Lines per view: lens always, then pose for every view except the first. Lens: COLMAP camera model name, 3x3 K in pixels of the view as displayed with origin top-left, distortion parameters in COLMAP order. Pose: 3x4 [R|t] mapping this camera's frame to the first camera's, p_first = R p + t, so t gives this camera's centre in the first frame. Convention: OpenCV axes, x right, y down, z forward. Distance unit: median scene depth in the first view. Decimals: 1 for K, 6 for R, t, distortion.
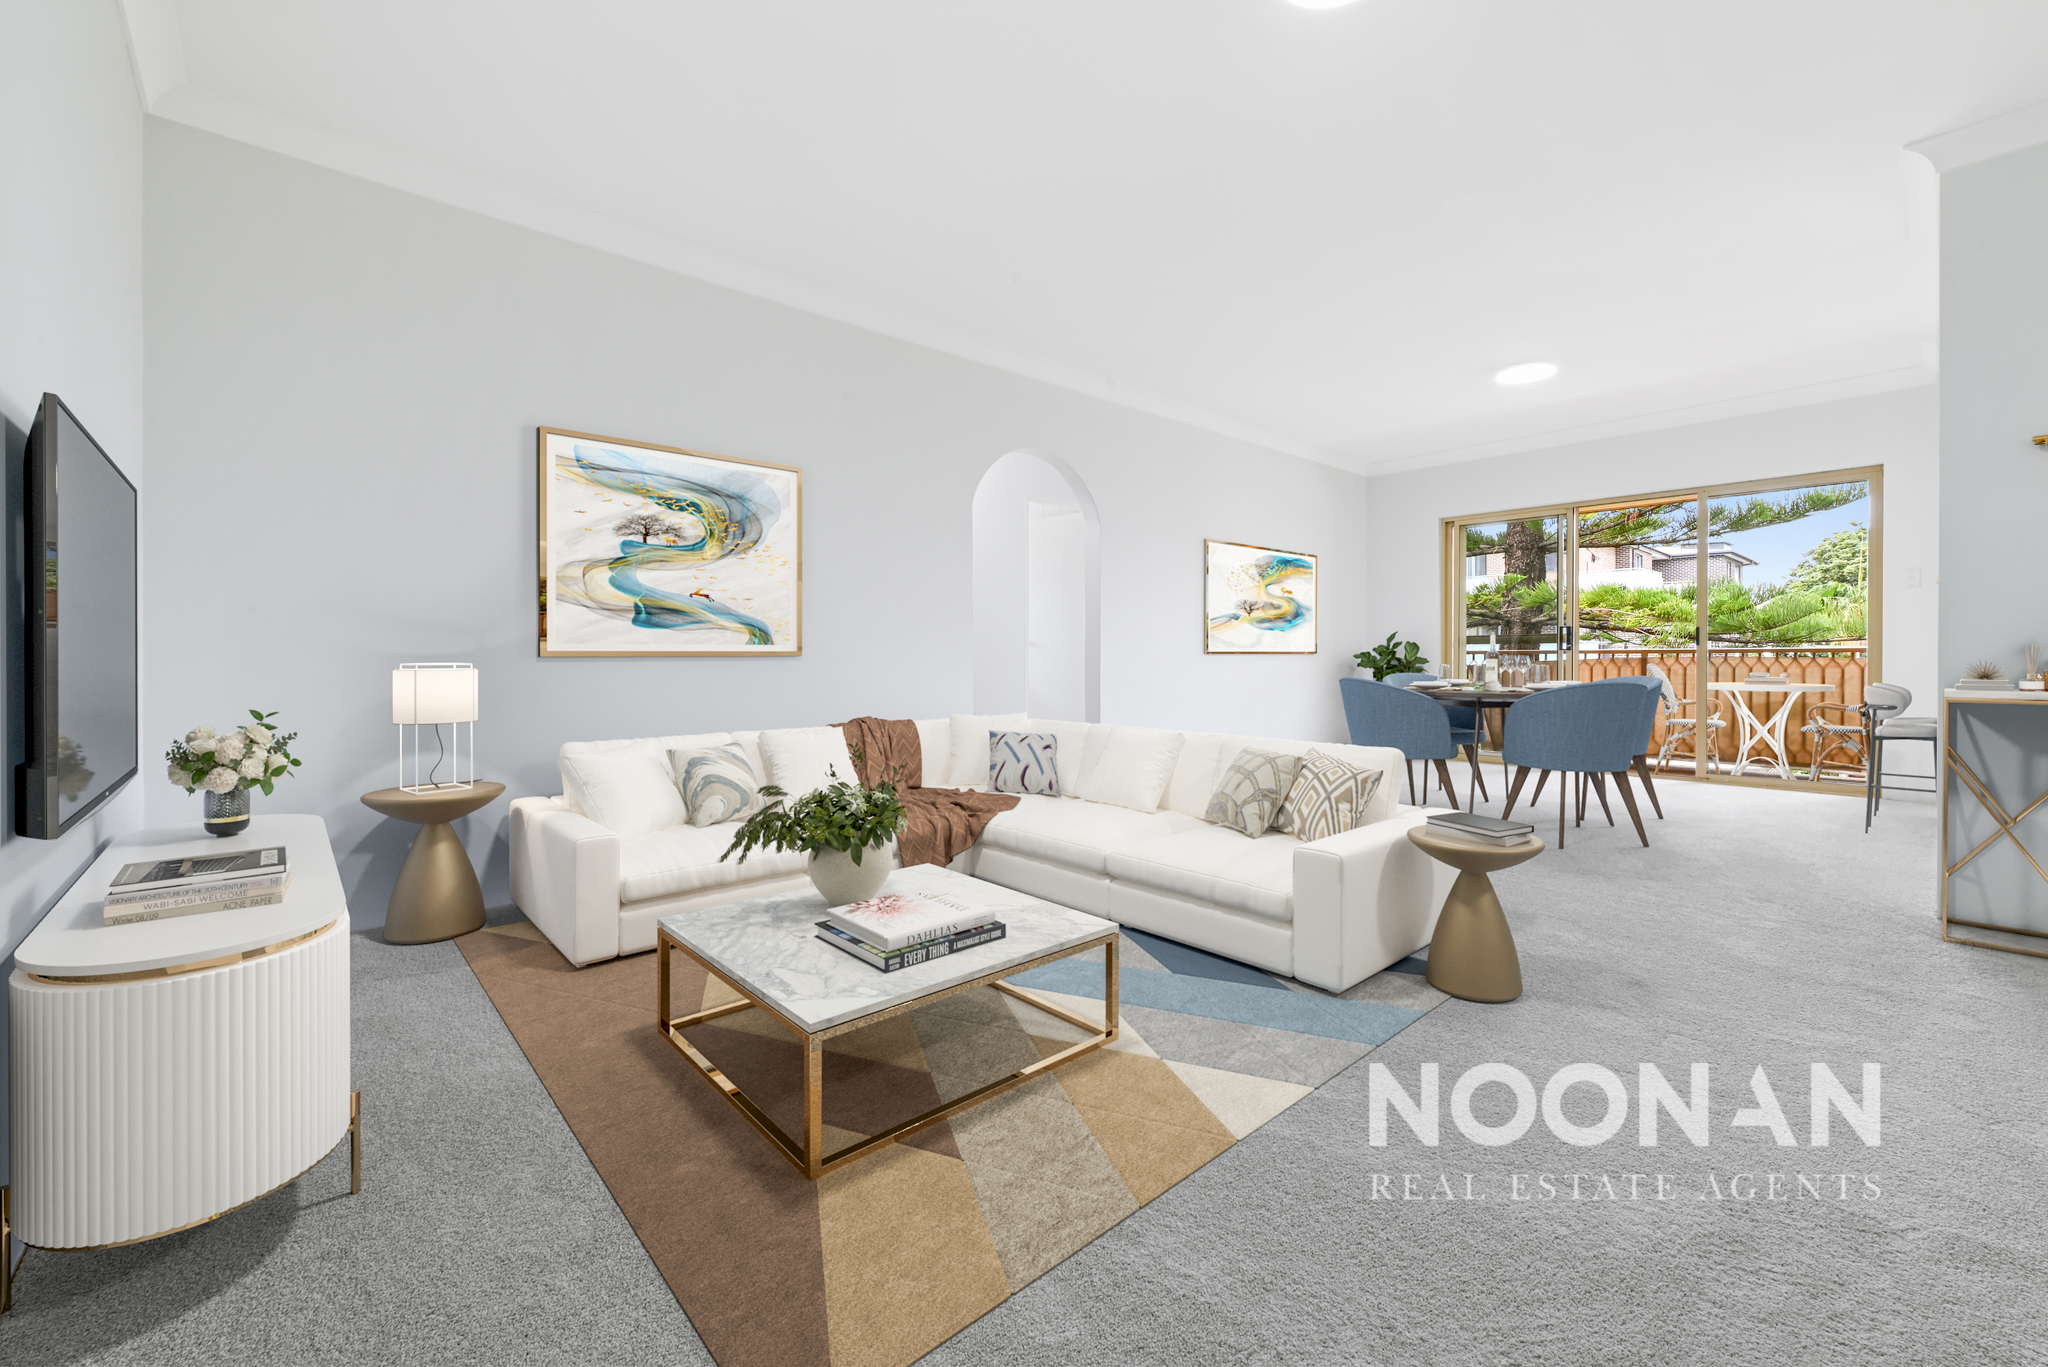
lens RADIAL K [[808.1, 0, 1034.0], [0, 808.1, 666.0], [0, 0, 1]] dist [0.001240, 0.000233]
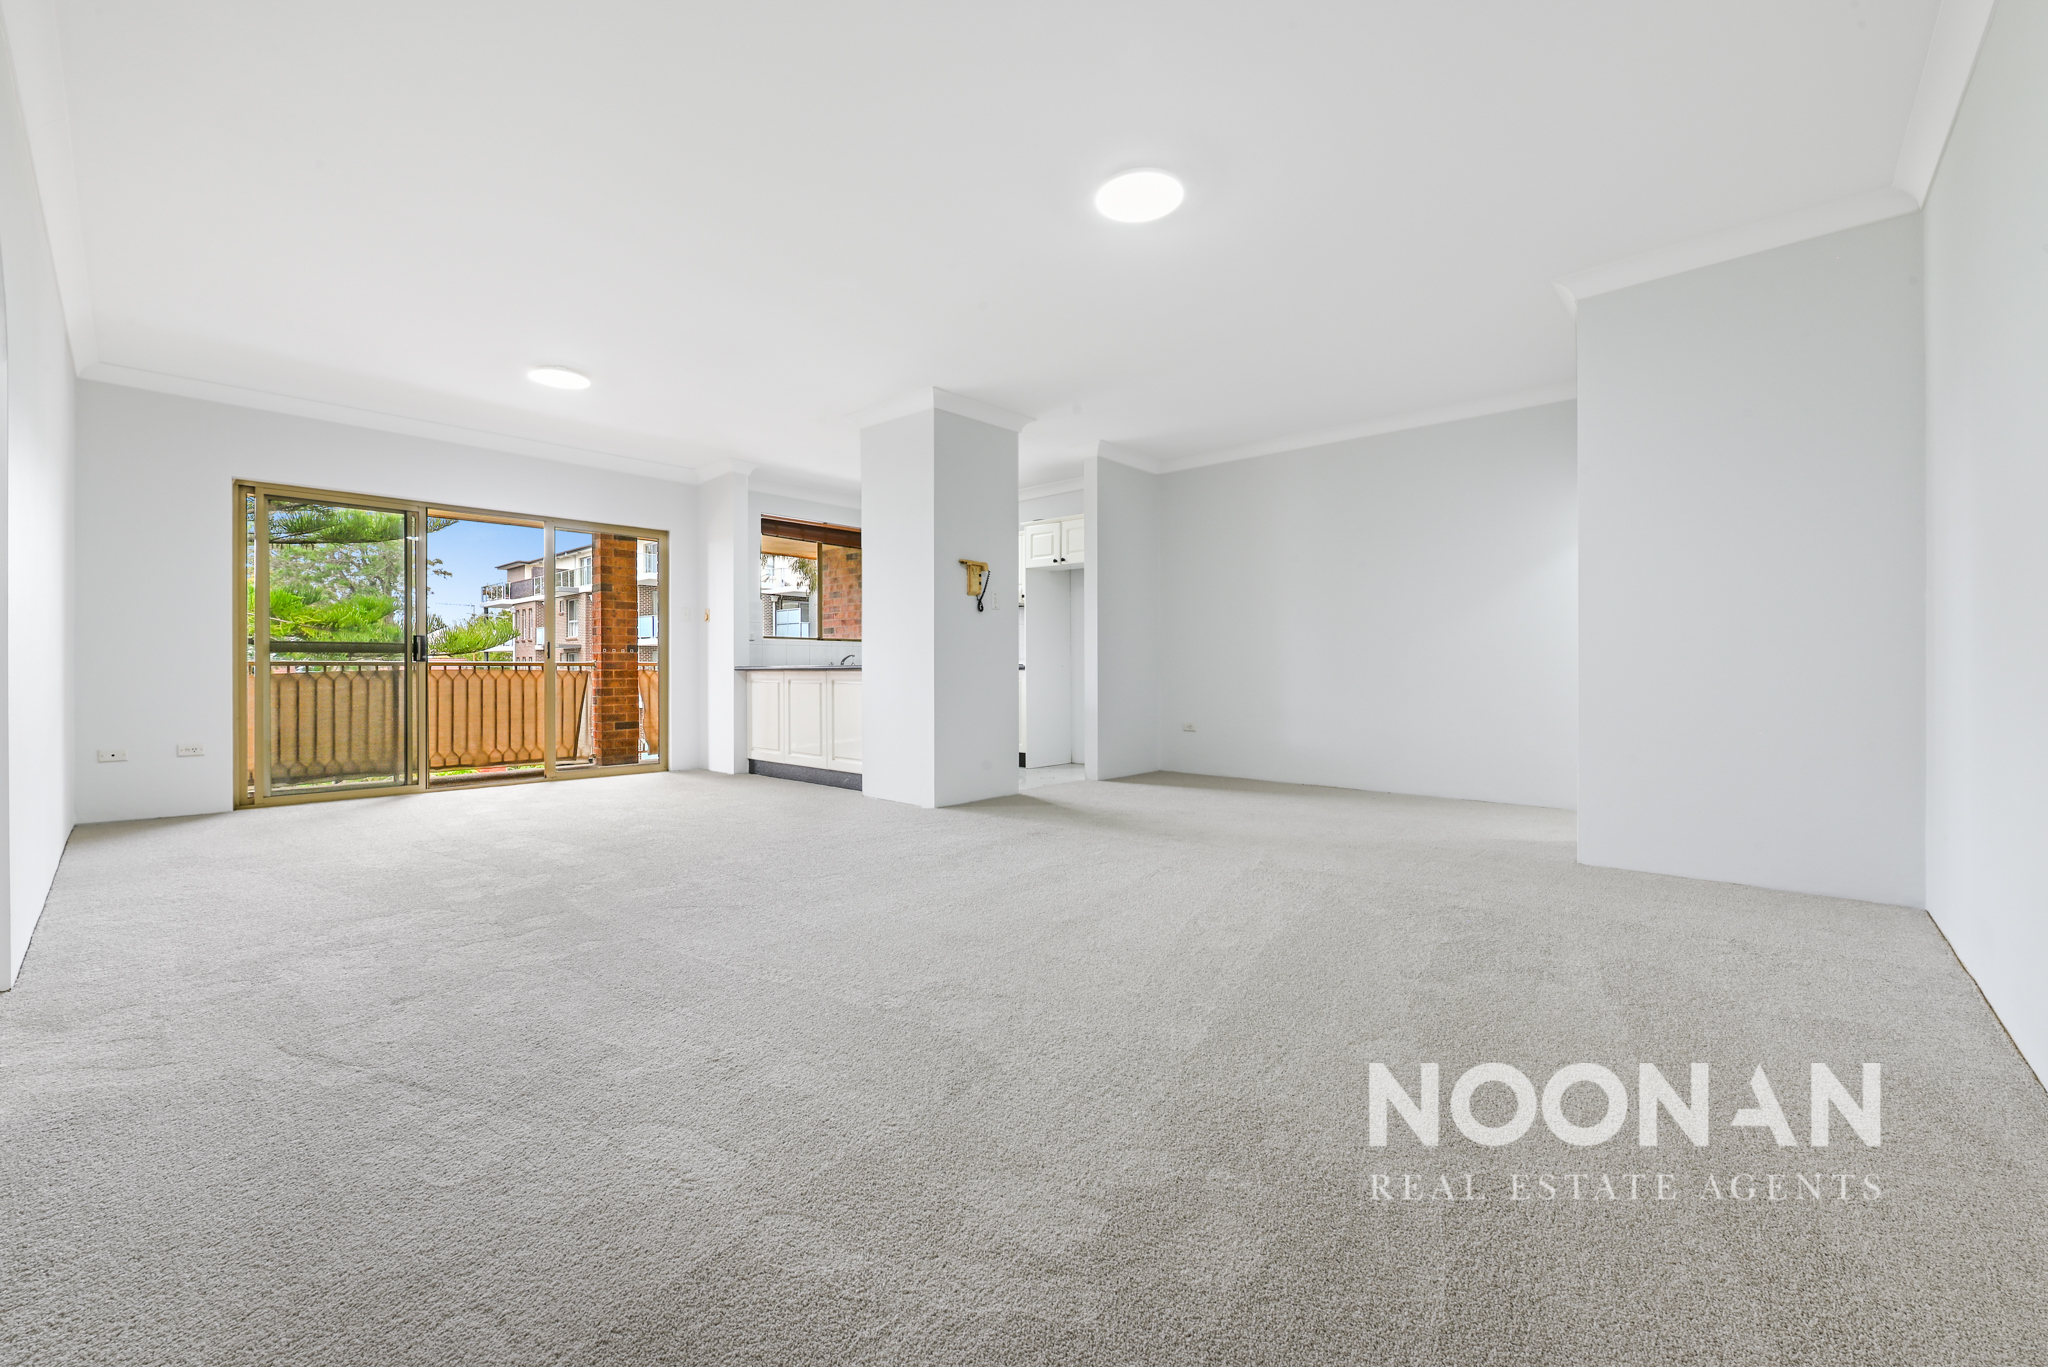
lens RADIAL K [[808.1, 0, 1034.8], [0, 808.1, 674.0], [0, 0, 1]] dist [0.001240, 0.000233]
pose [[-0.113753, -0.002889, 0.993505, -0.300630], [0.009997, 0.999942, 0.004052, -0.002508], [-0.993459, 0.010393, -0.113717, 0.372457]]
